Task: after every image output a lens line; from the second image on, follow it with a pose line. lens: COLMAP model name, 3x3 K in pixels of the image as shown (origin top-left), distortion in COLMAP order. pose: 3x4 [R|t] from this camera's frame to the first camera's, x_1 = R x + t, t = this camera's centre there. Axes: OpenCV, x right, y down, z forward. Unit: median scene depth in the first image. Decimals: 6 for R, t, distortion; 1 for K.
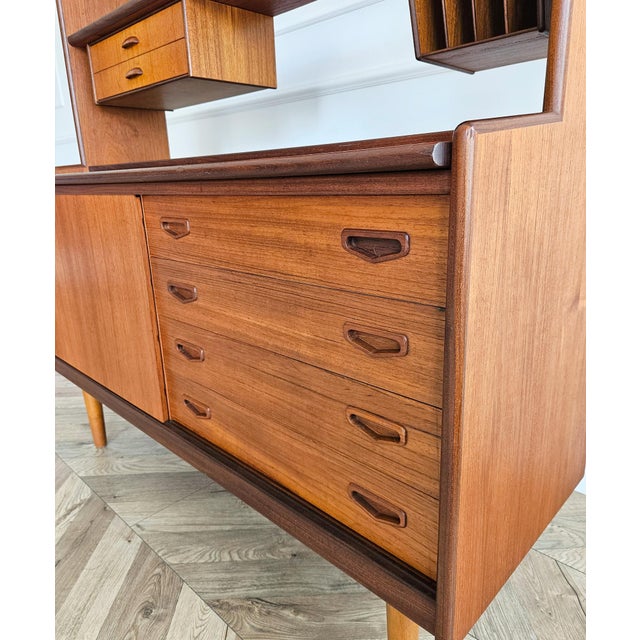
lens RADIAL K [[476.9, 0, 324.4], [0, 476.9, 313.9], [0, 0, 1]] dist [0.058102, -0.053807]
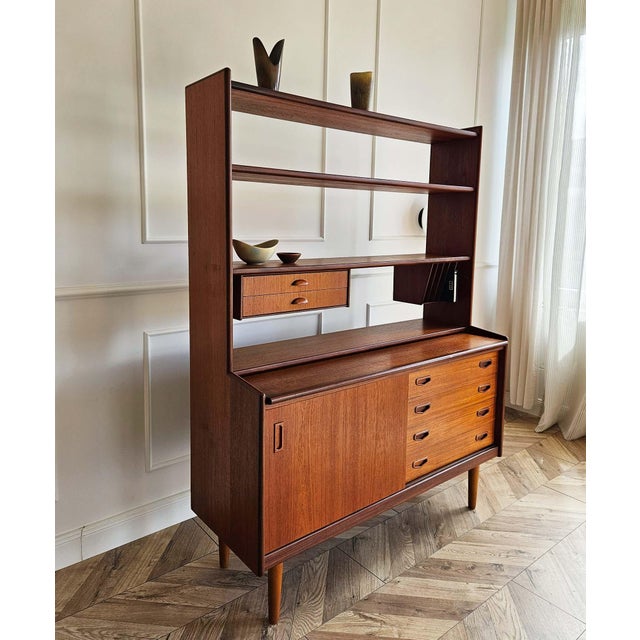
lens RADIAL K [[502.2, 0, 308.8], [0, 502.2, 284.3], [0, 0, 1]] dist [0.049966, -0.005421]
pose [[0.134855, -0.082284, 0.987443, -3.094717], [0.245529, 0.968242, 0.047152, -0.990396], [-0.959963, 0.236087, 0.150775, 1.183299]]
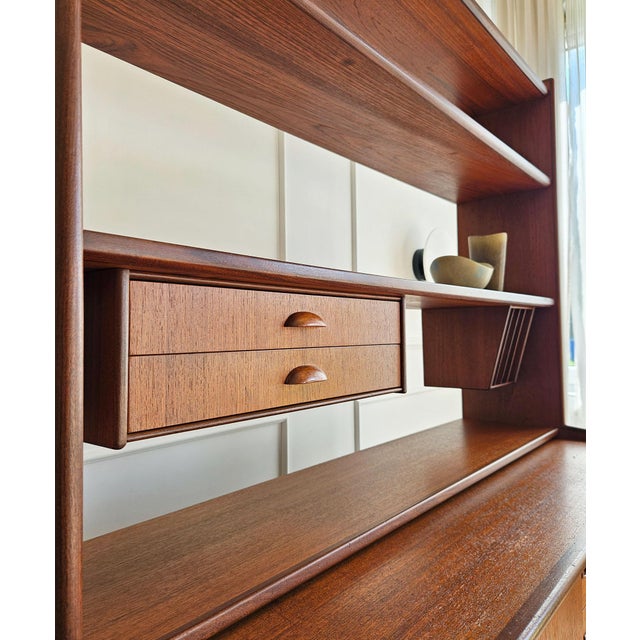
lens RADIAL K [[501.5, 0, 292.6], [0, 501.5, 320.4], [0, 0, 1]] dist [0.050035, -0.001107]
pose [[-0.035134, 0.069302, 0.996977, -1.484225], [0.295417, 0.953733, -0.055886, -0.849748], [-0.954722, 0.292560, -0.053981, 1.664706]]
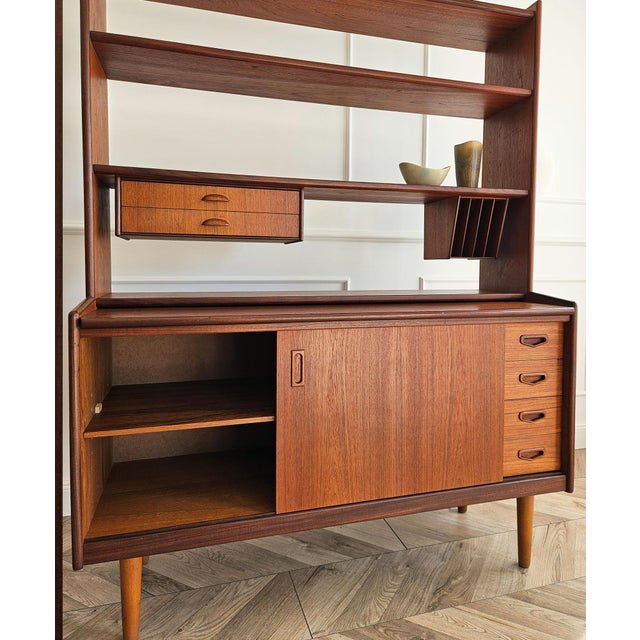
lens RADIAL K [[478.6, 0, 328.8], [0, 478.6, 288.9], [0, 0, 1]] dist [0.026860, -0.008778]
pose [[0.496853, -0.007656, 0.867801, -2.003125], [0.211872, 0.970773, -0.112741, -0.262006], [-0.841574, 0.239878, 0.483954, 0.437189]]
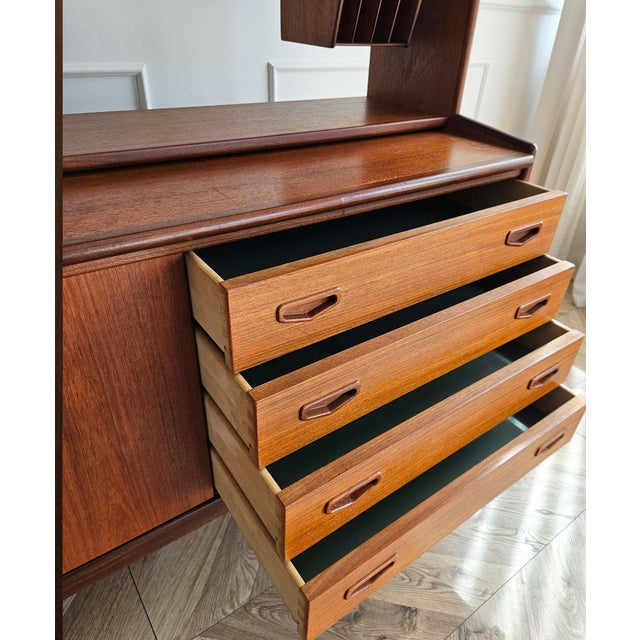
lens RADIAL K [[476.9, 0, 324.4], [0, 476.9, 313.9], [0, 0, 1]] dist [0.058102, -0.053807]
pose [[0.187553, -0.497739, 0.846806, -1.141639], [0.213399, 0.862160, 0.459500, -0.515539], [-0.958793, 0.094527, 0.267918, 0.771943]]
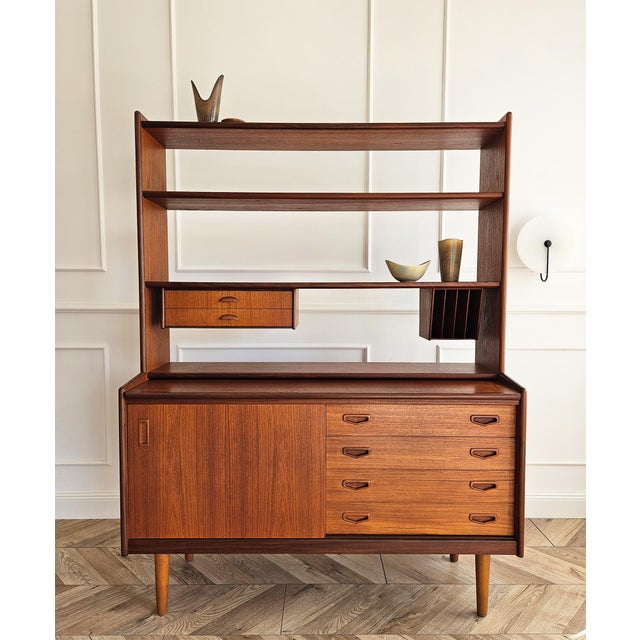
lens RADIAL K [[476.7, 0, 318.9], [0, 476.7, 321.2], [0, 0, 1]] dist [0.037145, -0.010252]
pose [[0.723647, -0.011984, 0.690066, -1.991332], [0.161390, 0.975067, -0.152309, -0.335015], [-0.671035, 0.221588, 0.707538, -0.420242]]
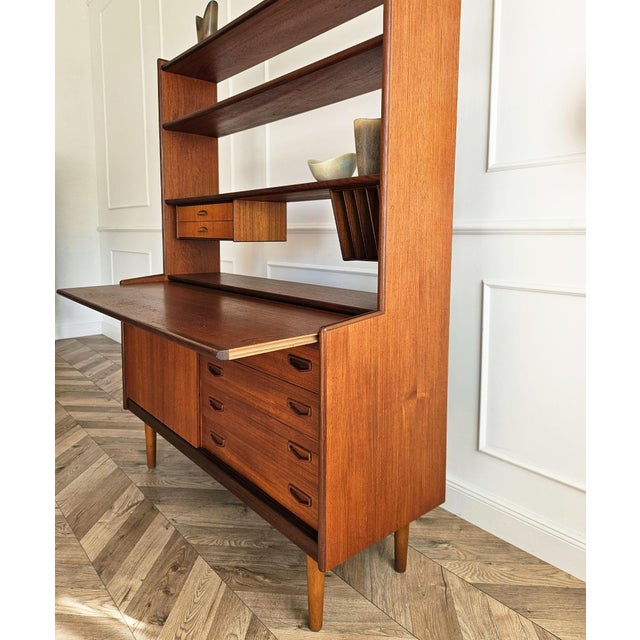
lens RADIAL K [[478.3, 0, 320.1], [0, 478.3, 281.4], [0, 0, 1]] dist [0.062724, -0.049825]
pose [[0.993975, 0.045931, -0.099523, 0.294442], [-0.061996, 0.984362, -0.164887, -0.116915], [0.090394, 0.170063, 0.981278, -0.901796]]
